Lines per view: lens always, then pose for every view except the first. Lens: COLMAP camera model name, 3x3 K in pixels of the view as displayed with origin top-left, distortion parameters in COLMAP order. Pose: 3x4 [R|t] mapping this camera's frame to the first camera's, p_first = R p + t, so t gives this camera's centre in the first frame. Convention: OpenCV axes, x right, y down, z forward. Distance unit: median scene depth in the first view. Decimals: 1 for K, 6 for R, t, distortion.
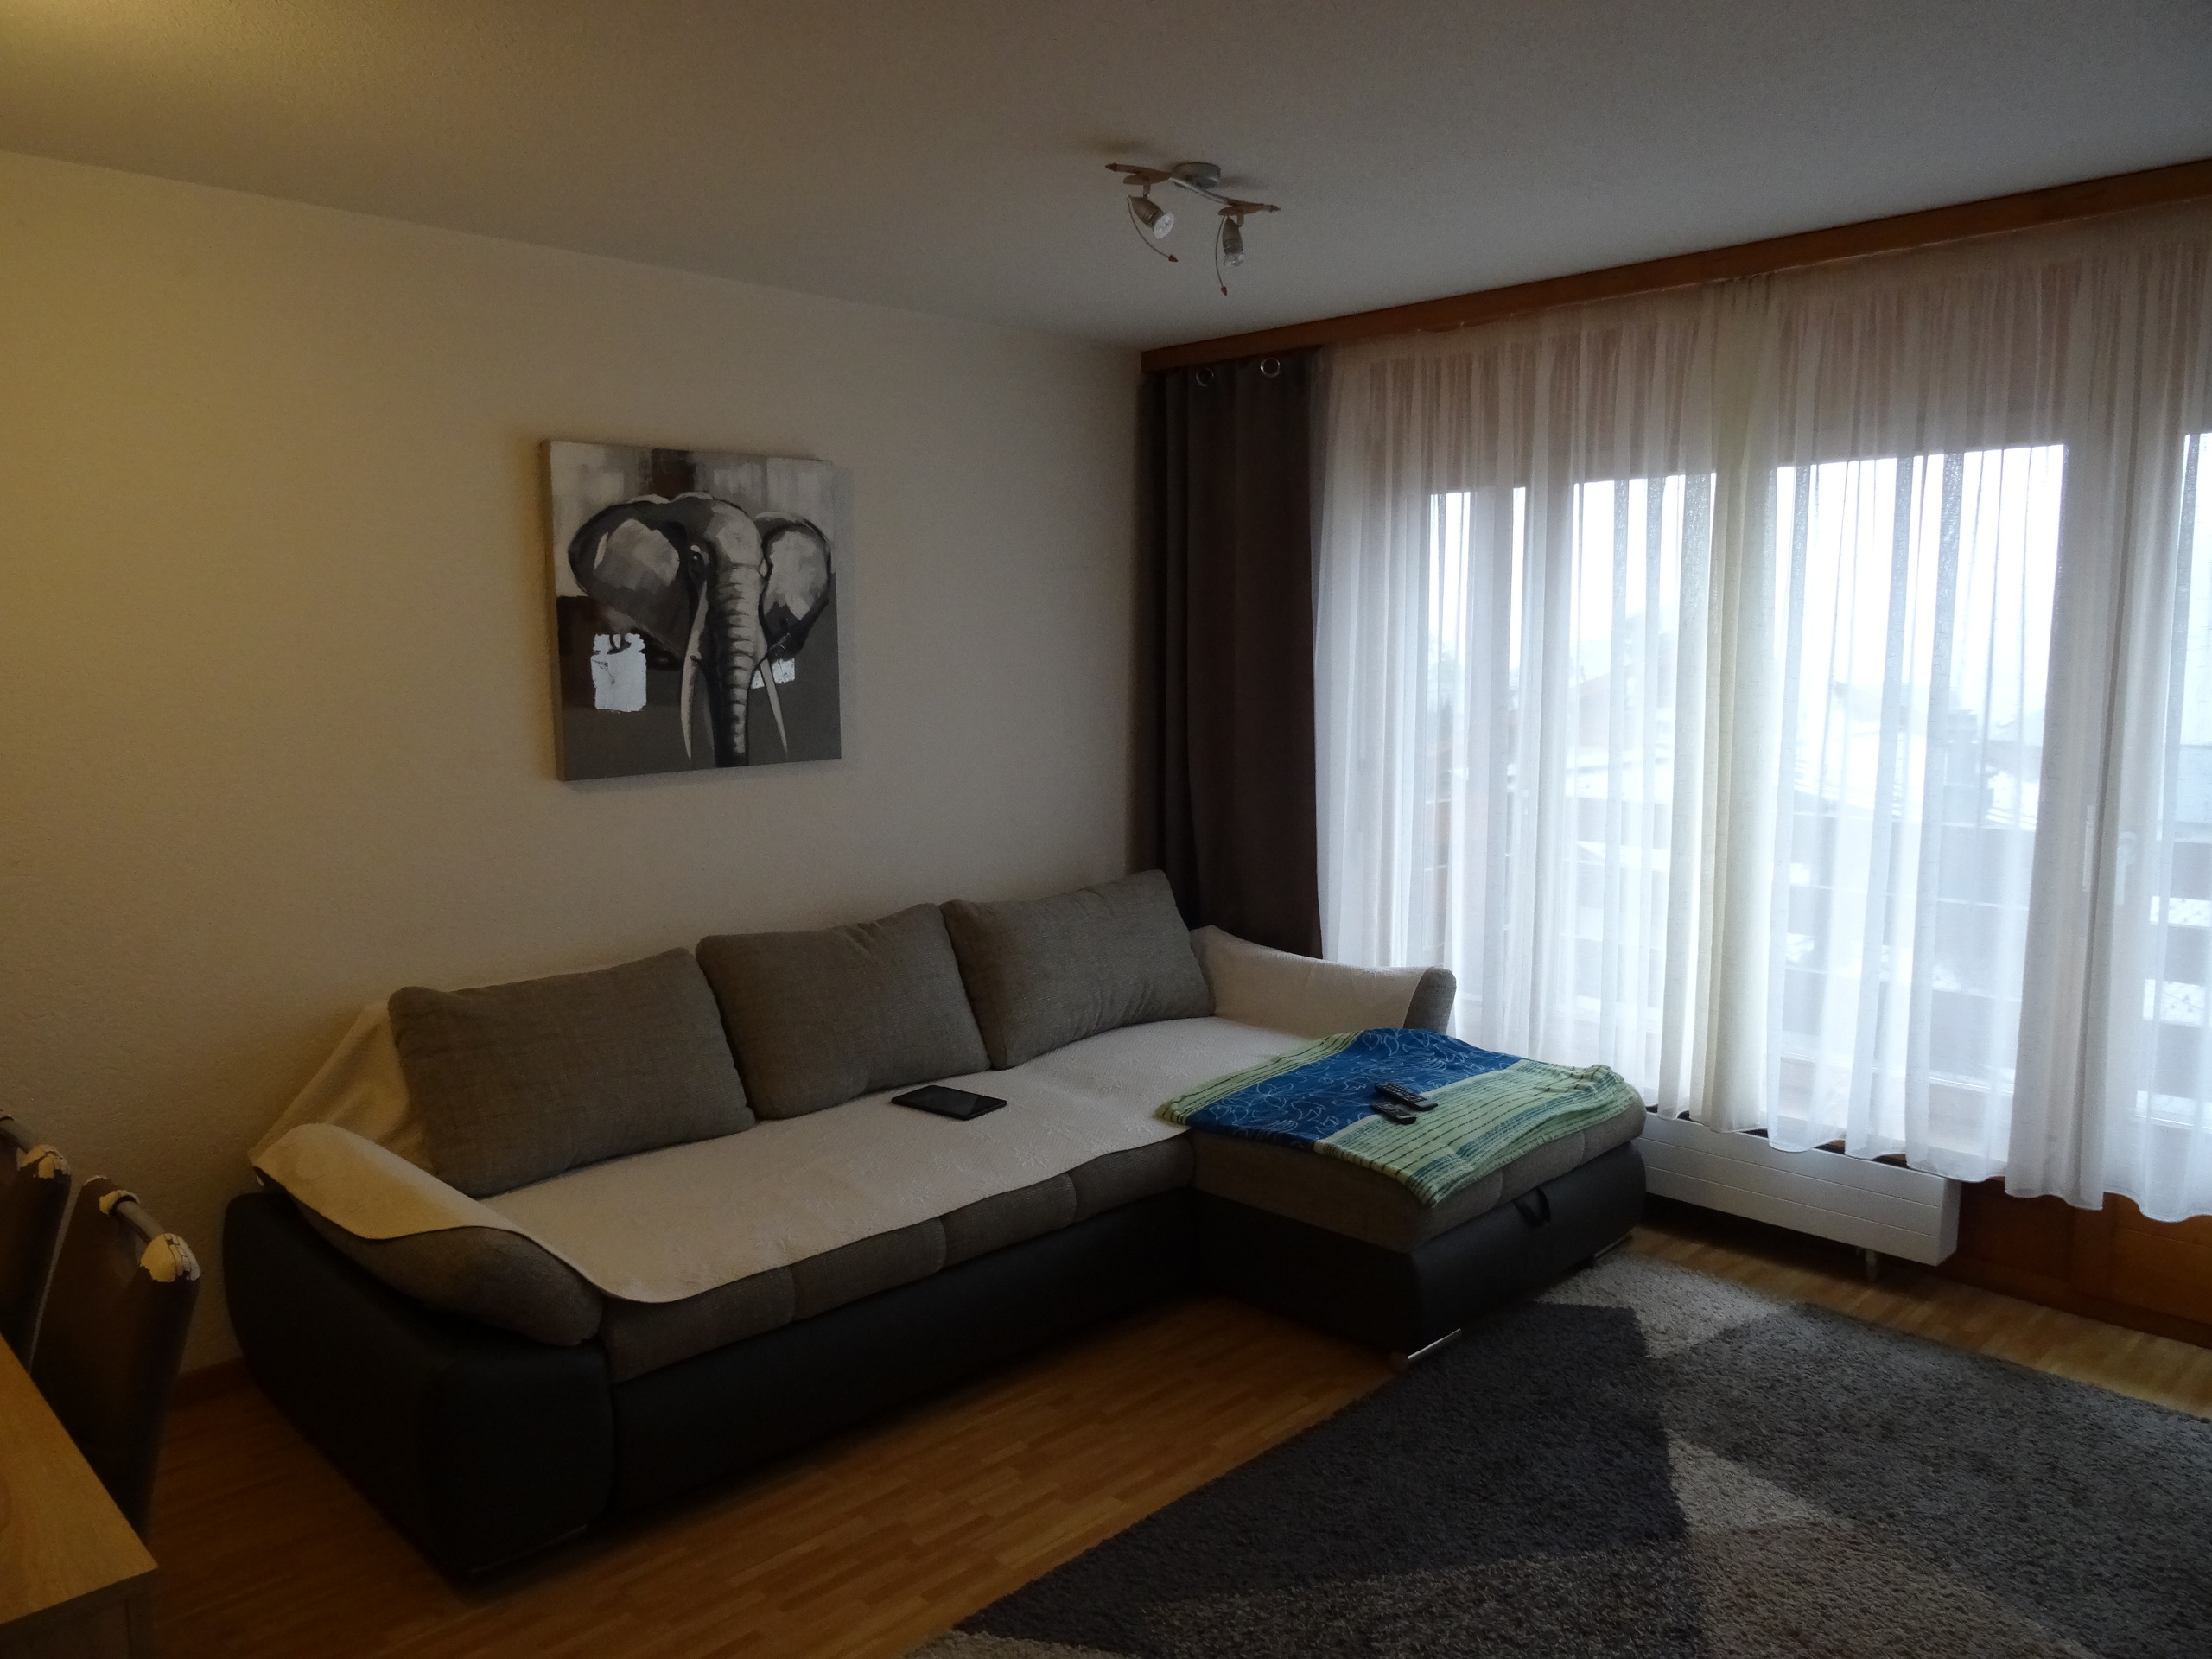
lens RADIAL K [[1581.9, 0, 1101.9], [0, 1581.9, 826.7], [0, 0, 1]] dist [-0.002020, 0.010224]
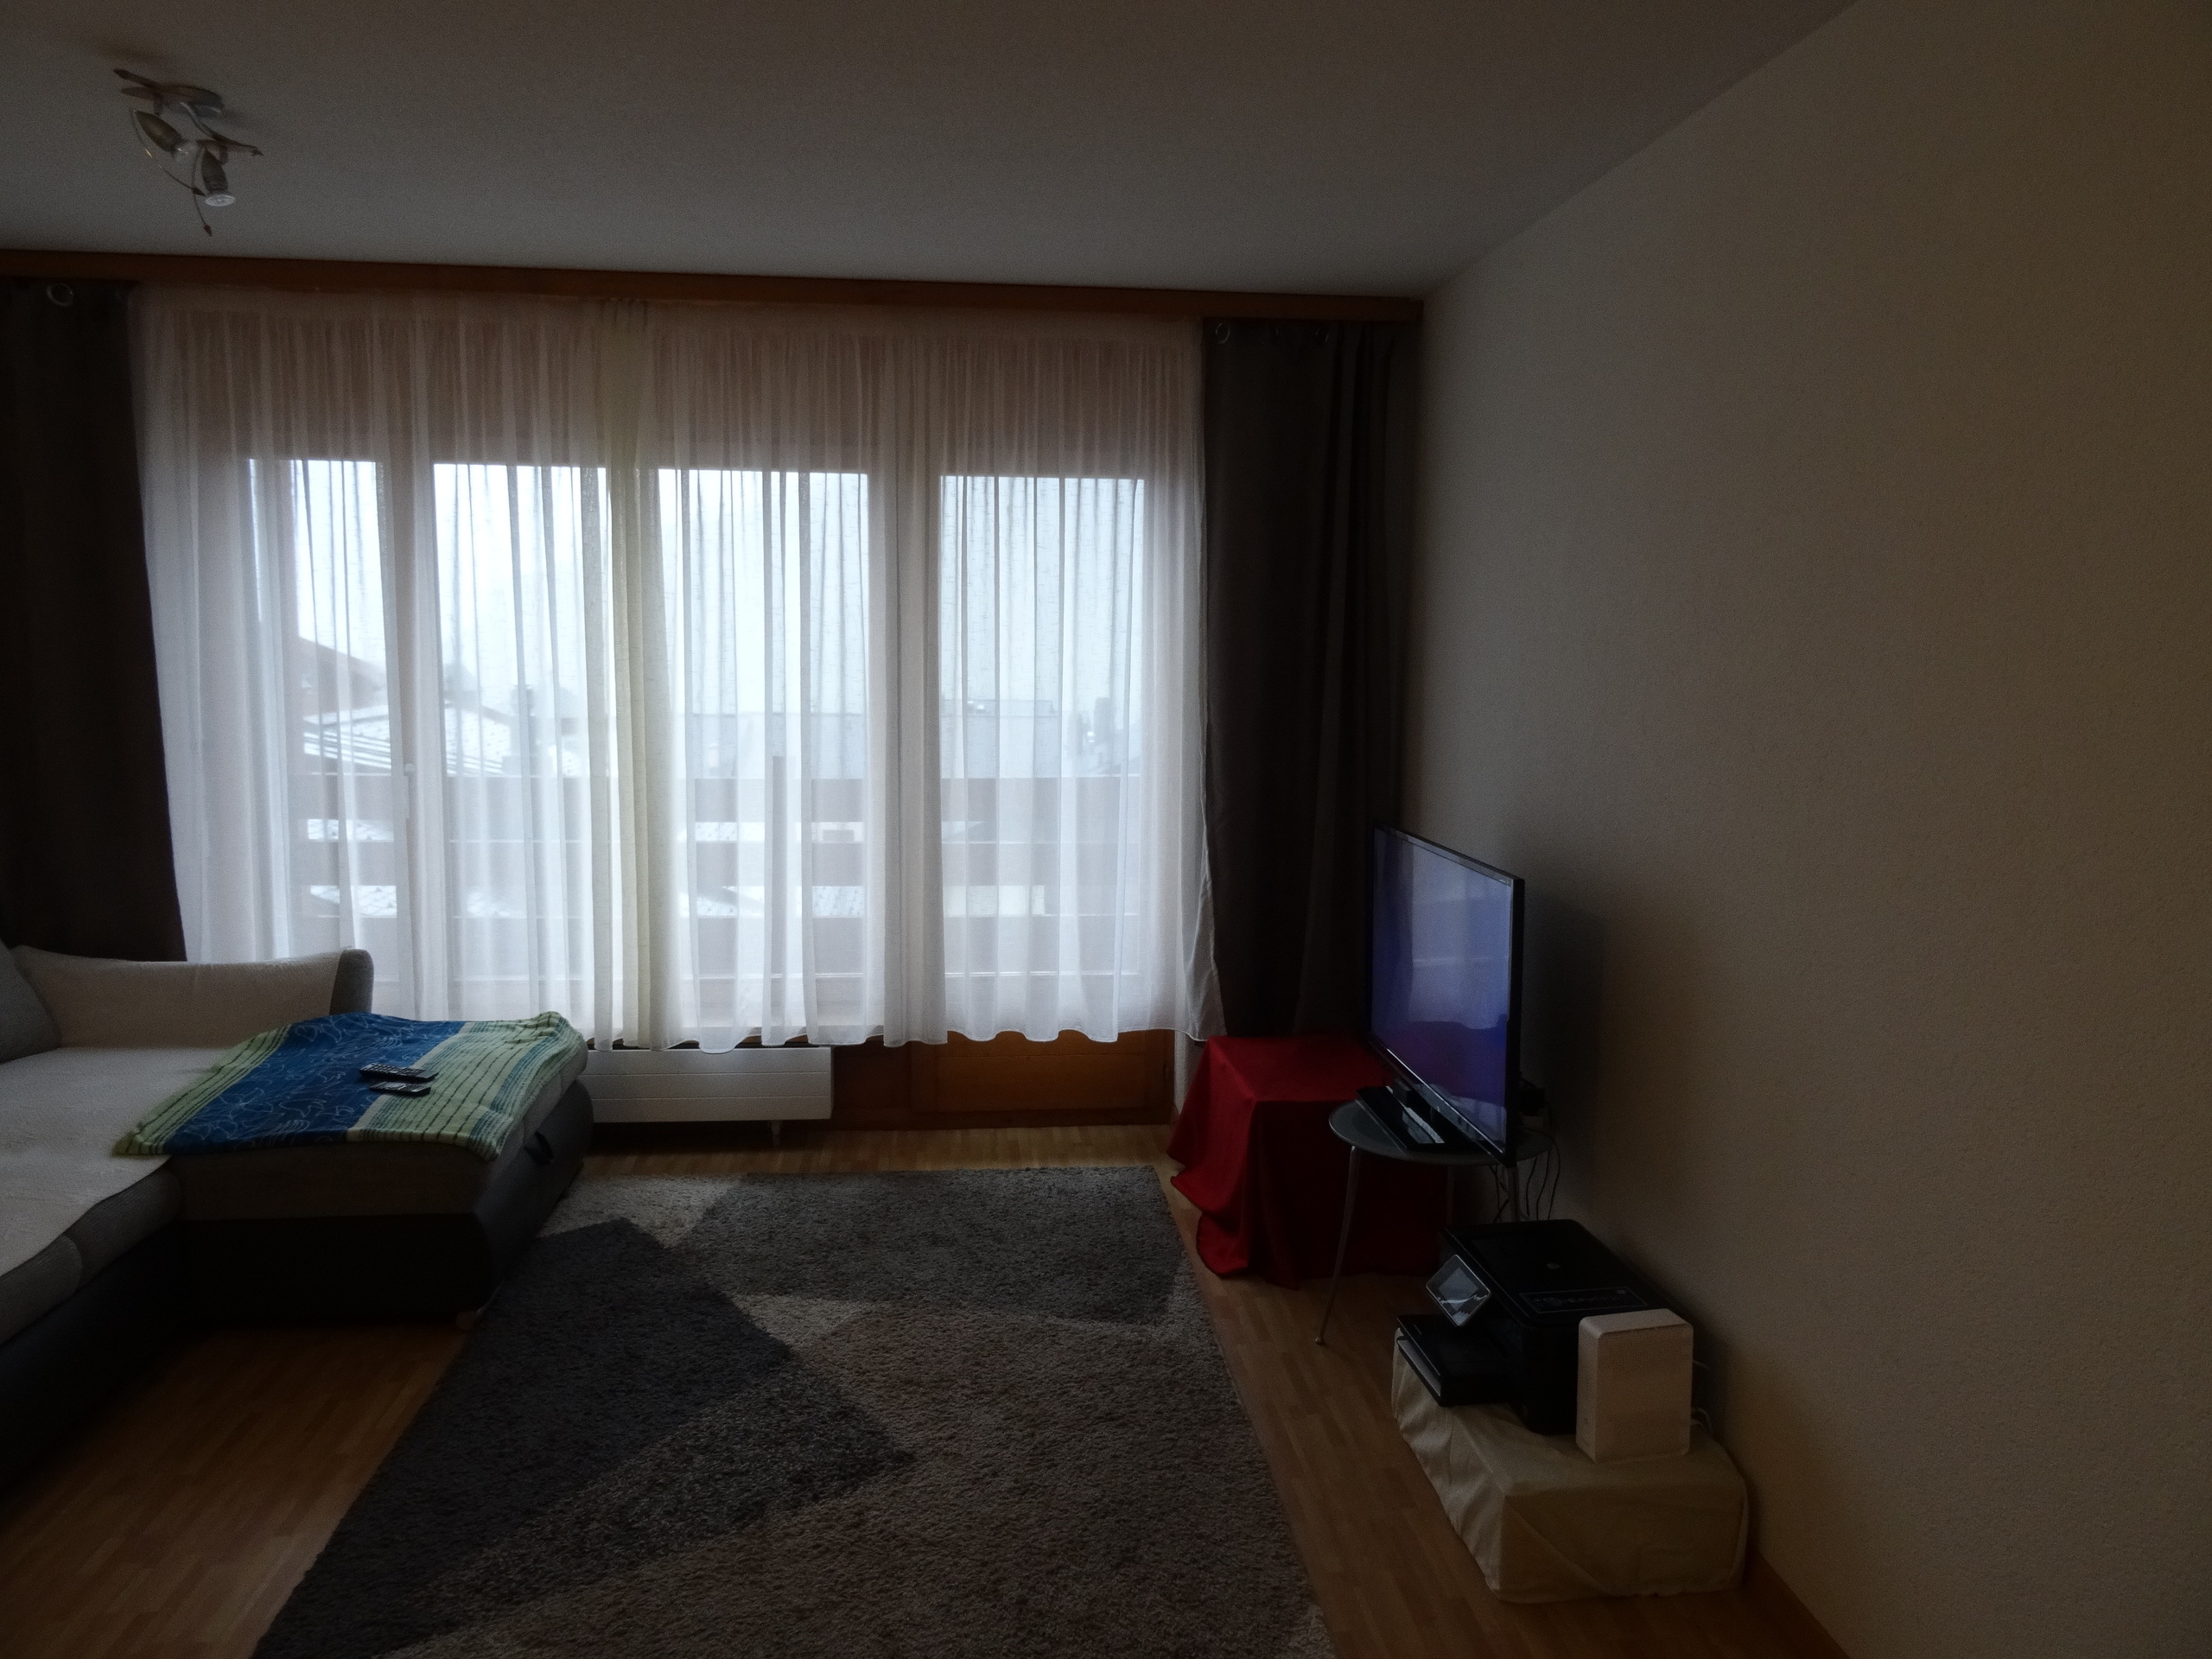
lens RADIAL K [[1581.9, 0, 1104.2], [0, 1581.9, 820.1], [0, 0, 1]] dist [-0.002020, 0.010224]
pose [[0.637913, -0.082212, 0.765708, -0.293941], [0.074531, 0.996209, 0.044868, 0.000490], [-0.766493, 0.028448, 0.641622, 0.017798]]
